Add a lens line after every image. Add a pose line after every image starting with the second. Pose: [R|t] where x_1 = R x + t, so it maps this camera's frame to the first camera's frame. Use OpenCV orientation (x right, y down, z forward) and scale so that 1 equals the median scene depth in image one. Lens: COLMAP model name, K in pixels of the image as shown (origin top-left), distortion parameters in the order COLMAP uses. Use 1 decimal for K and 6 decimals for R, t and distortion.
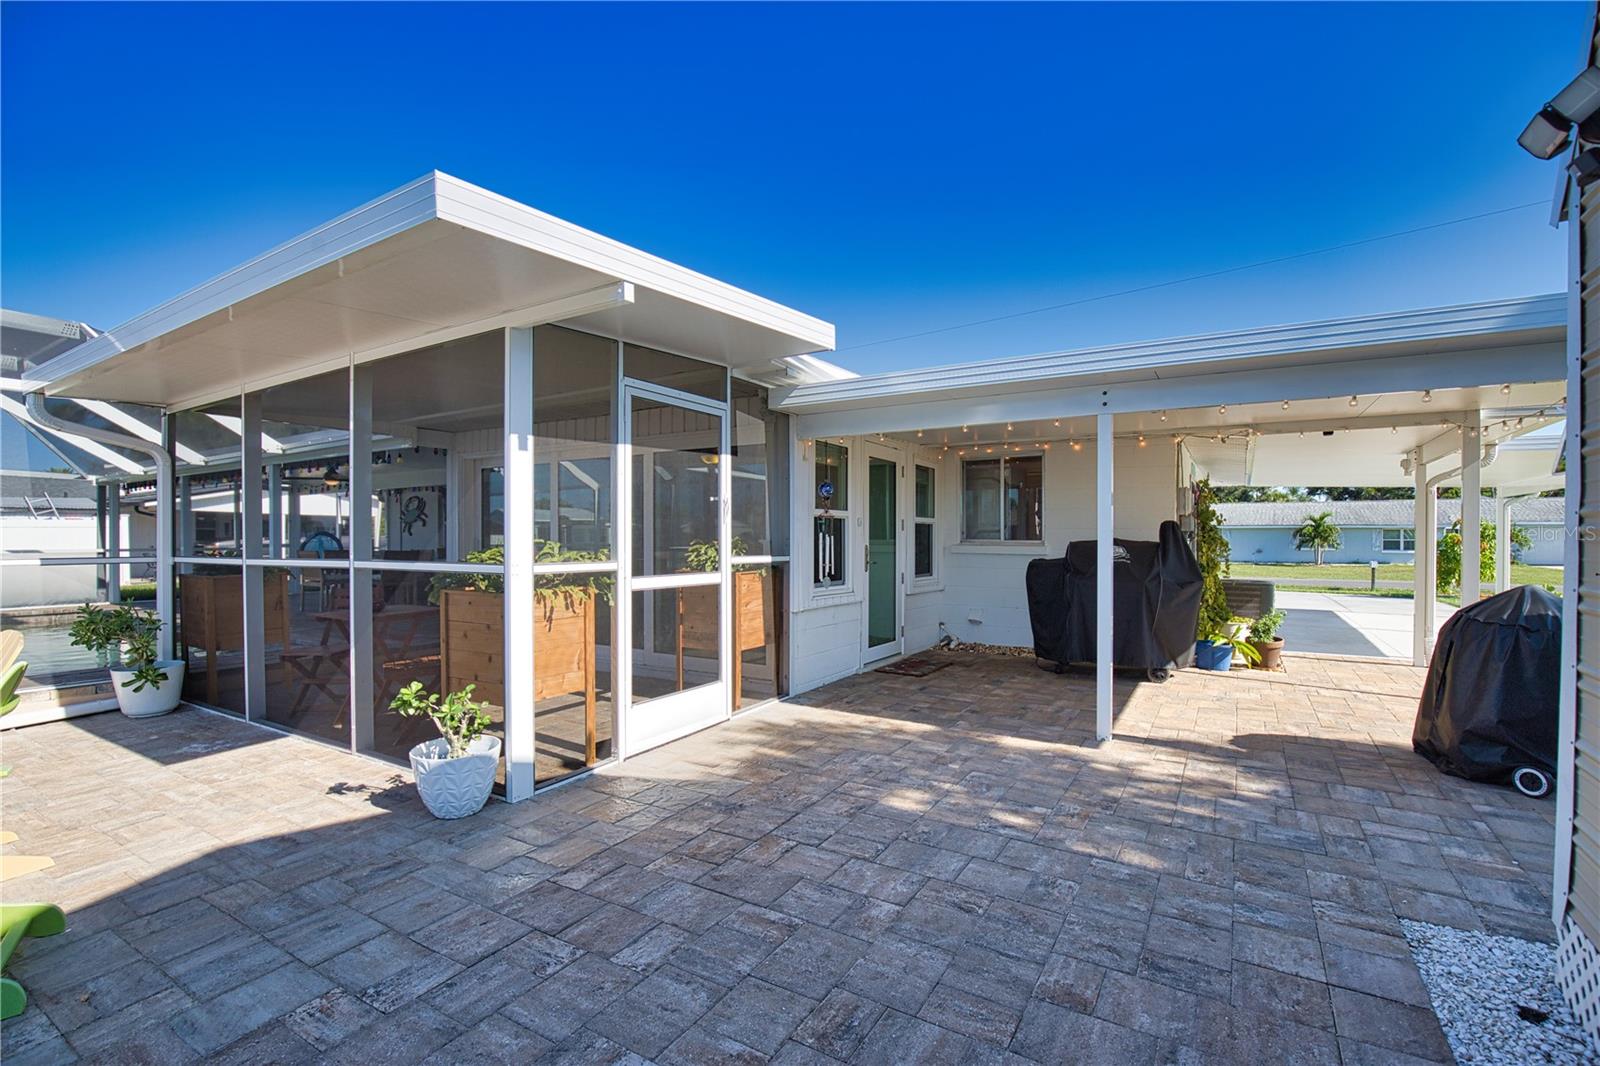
lens RADIAL K [[727.8, 0, 807.7], [0, 727.8, 545.4], [0, 0, 1]] dist [-0.039350, 0.008852]
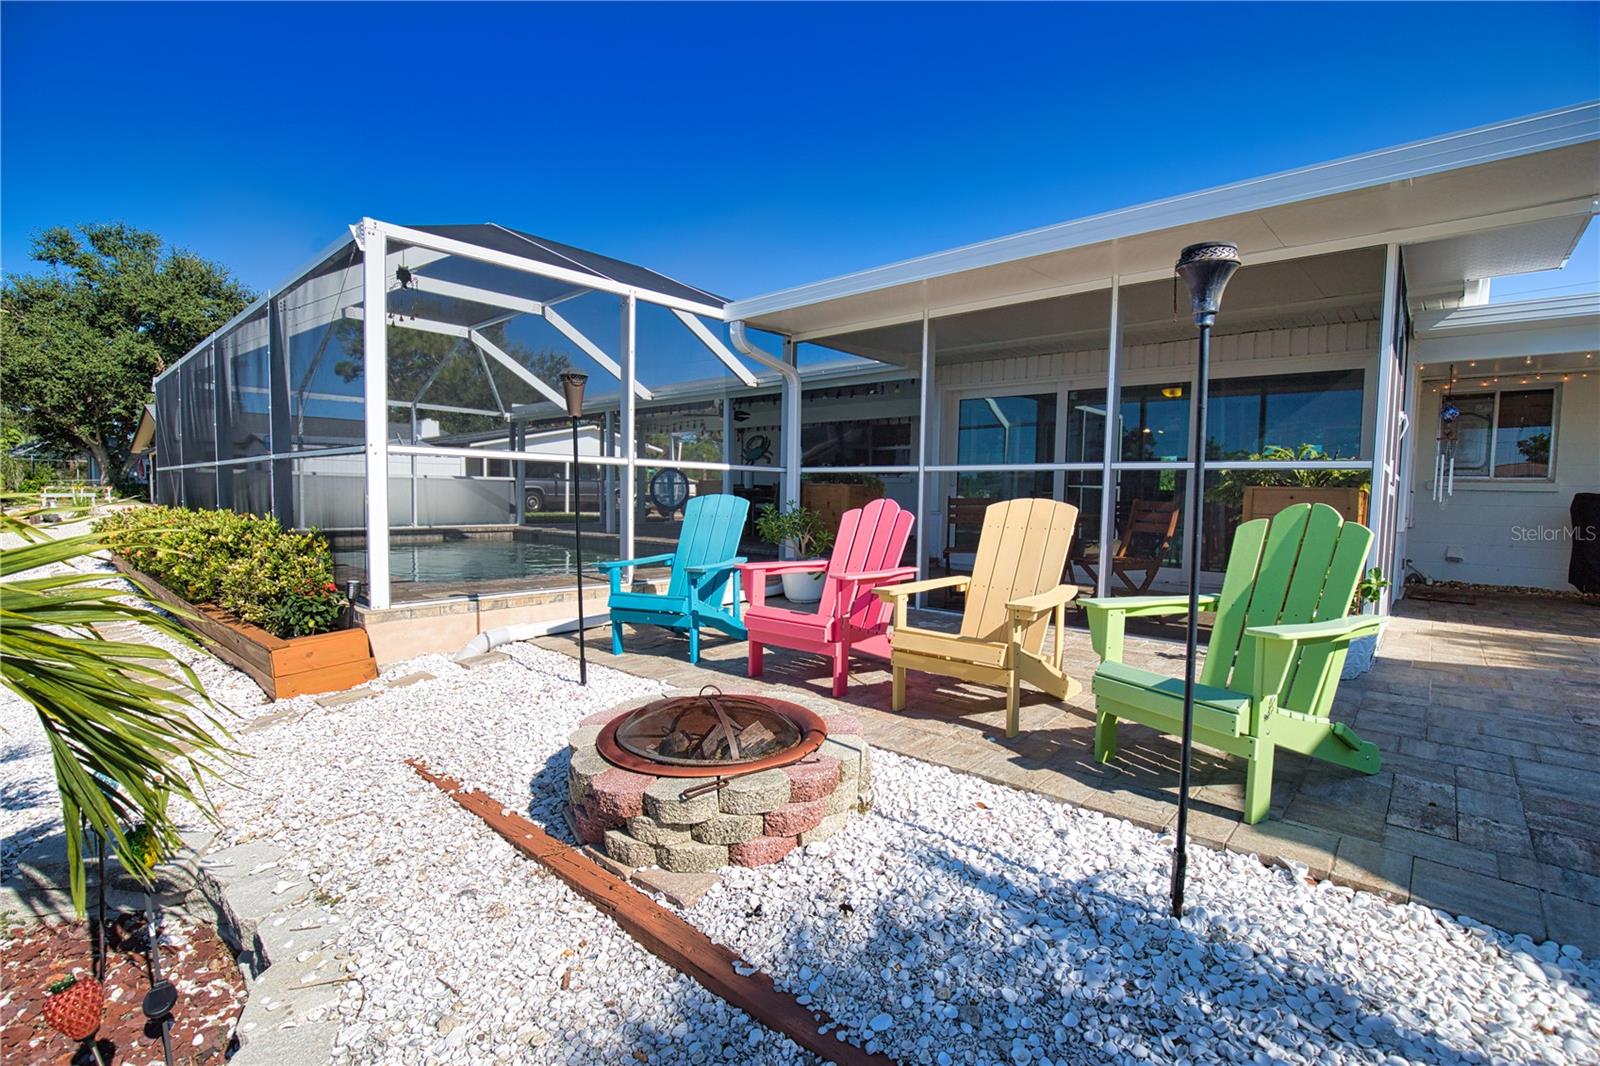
lens RADIAL K [[727.8, 0, 807.7], [0, 727.8, 545.4], [0, 0, 1]] dist [-0.039350, 0.008852]
pose [[0.980374, 0.035584, -0.193907, -0.449298], [-0.024014, 0.997806, 0.061697, 0.048151], [0.195677, -0.055830, 0.979078, -0.114179]]
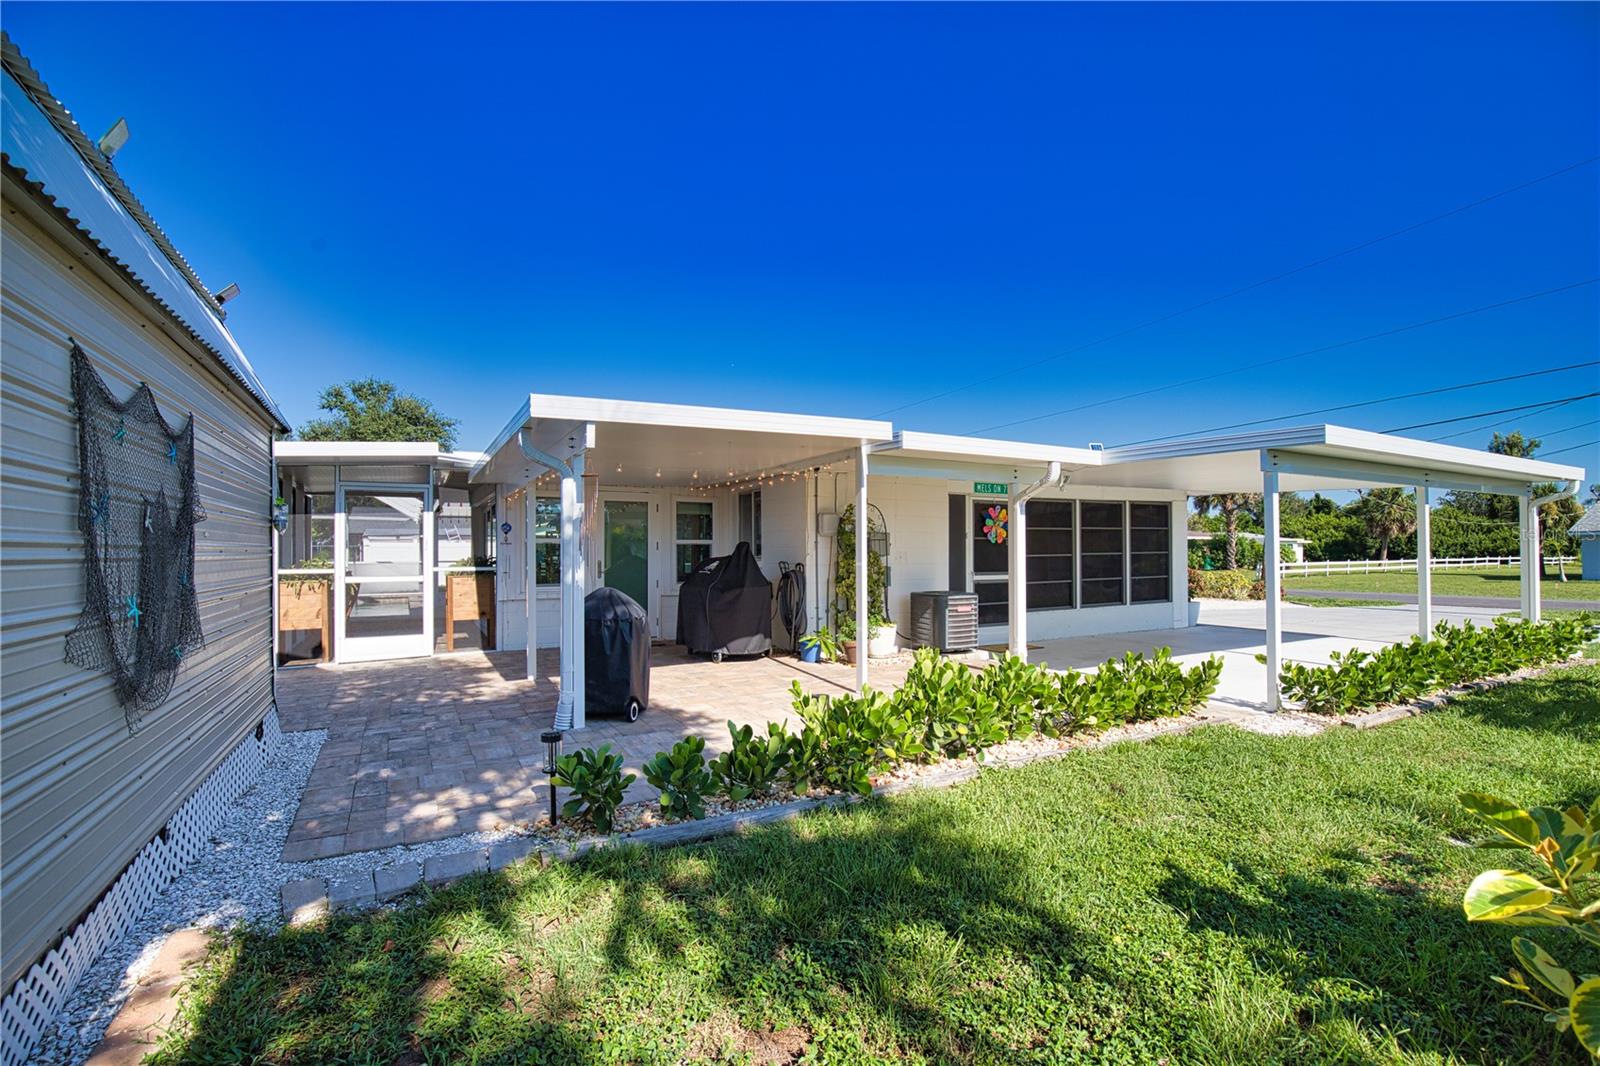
lens RADIAL K [[727.8, 0, 807.7], [0, 727.8, 545.4], [0, 0, 1]] dist [-0.039350, 0.008852]
pose [[0.868576, -0.011767, -0.495415, 1.630370], [0.003026, 0.999825, -0.018442, -0.003594], [0.495546, 0.014519, 0.868460, -0.117782]]
